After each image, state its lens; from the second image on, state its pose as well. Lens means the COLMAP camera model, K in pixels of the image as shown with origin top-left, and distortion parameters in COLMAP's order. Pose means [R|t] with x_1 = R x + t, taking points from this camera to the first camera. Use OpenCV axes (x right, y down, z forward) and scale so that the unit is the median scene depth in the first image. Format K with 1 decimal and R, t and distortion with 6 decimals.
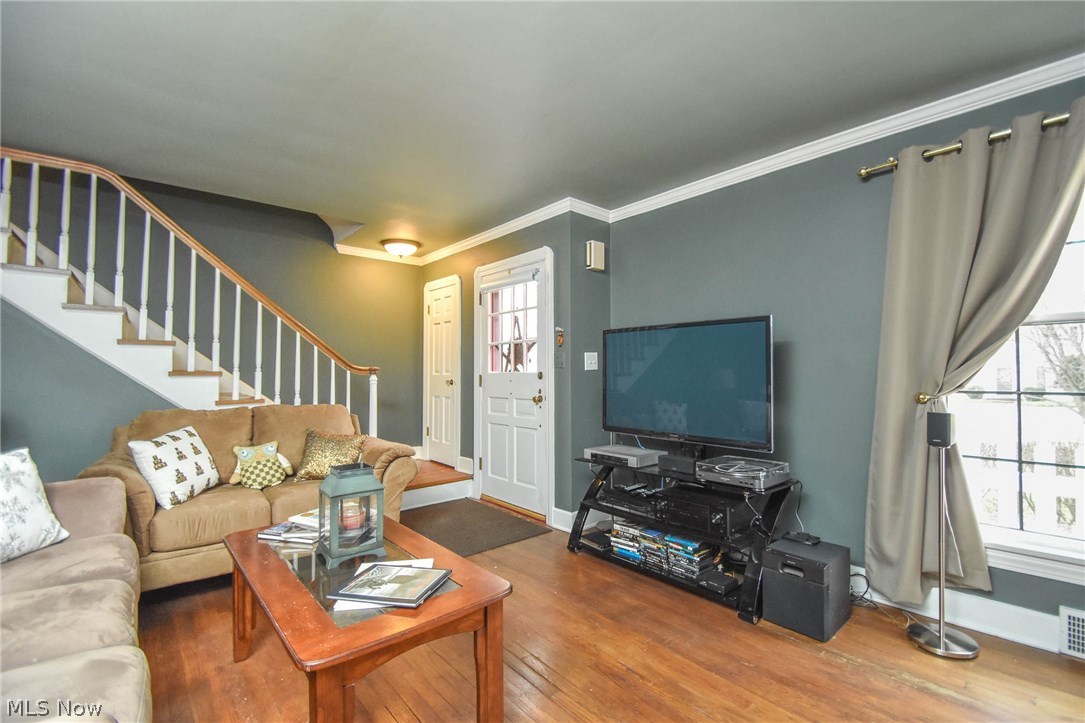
lens RADIAL K [[478.3, 0, 552.9], [0, 478.3, 359.7], [0, 0, 1]] dist [0.026984, -0.015826]
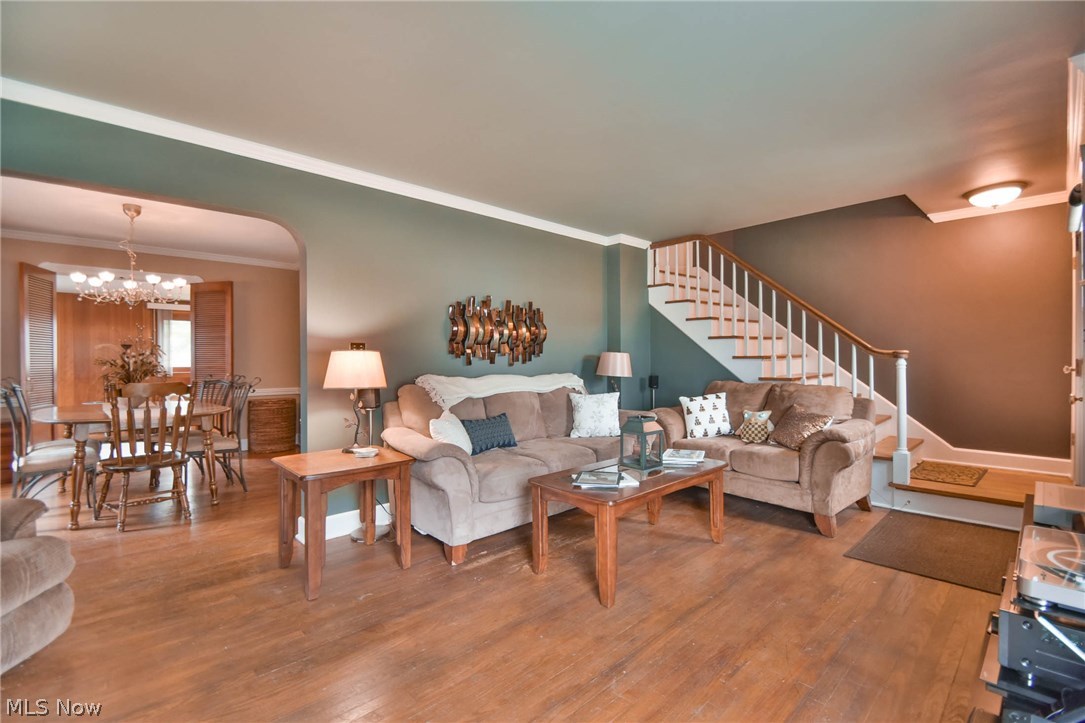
lens RADIAL K [[478.3, 0, 552.9], [0, 478.3, 359.7], [0, 0, 1]] dist [0.026984, -0.015826]
pose [[0.050405, 0.006615, -0.998707, 0.697747], [0.030512, 0.999501, 0.008160, 0.007274], [0.998263, -0.030884, 0.050178, 0.385669]]
